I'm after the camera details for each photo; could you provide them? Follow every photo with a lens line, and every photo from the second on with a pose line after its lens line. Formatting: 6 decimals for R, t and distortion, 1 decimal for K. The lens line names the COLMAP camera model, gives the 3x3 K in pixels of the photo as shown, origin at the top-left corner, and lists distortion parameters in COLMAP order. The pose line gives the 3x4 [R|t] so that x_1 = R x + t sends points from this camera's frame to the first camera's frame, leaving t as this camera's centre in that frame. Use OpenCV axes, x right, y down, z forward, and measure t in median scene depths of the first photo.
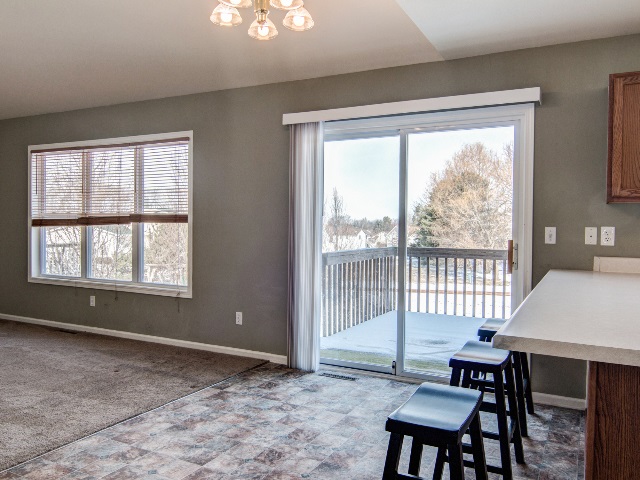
lens RADIAL K [[508.9, 0, 321.8], [0, 508.9, 220.0], [0, 0, 1]] dist [-0.004181, -0.002052]
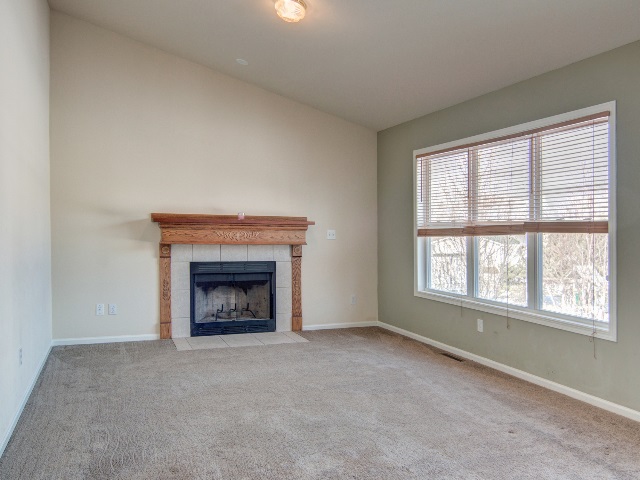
lens RADIAL K [[526.9, 0, 321.0], [0, 526.9, 223.5], [0, 0, 1]] dist [-0.001785, -0.005189]
pose [[0.755055, -0.010865, -0.655571, -0.084233], [0.003524, 0.999916, -0.012513, 0.000270], [0.655652, 0.007138, 0.755030, 0.184775]]
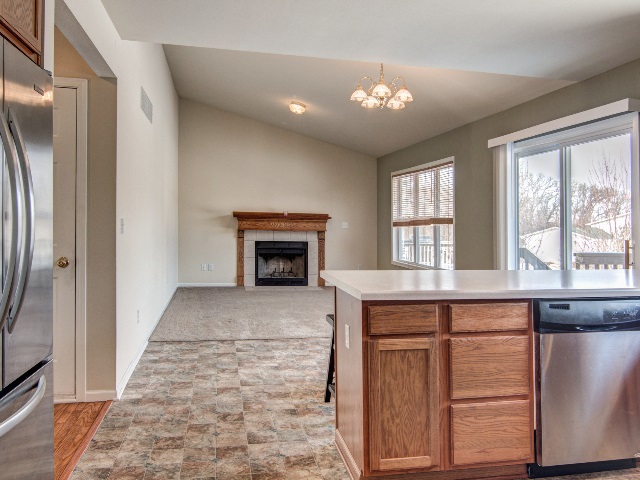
lens RADIAL K [[519.9, 0, 320.7], [0, 519.9, 209.1], [0, 0, 1]] dist [0.004542, 0.002729]
pose [[0.620800, -0.019153, -0.783735, 0.587212], [-0.003477, 0.999624, -0.027183, 0.003825], [0.783962, 0.019601, 0.620500, -0.126574]]
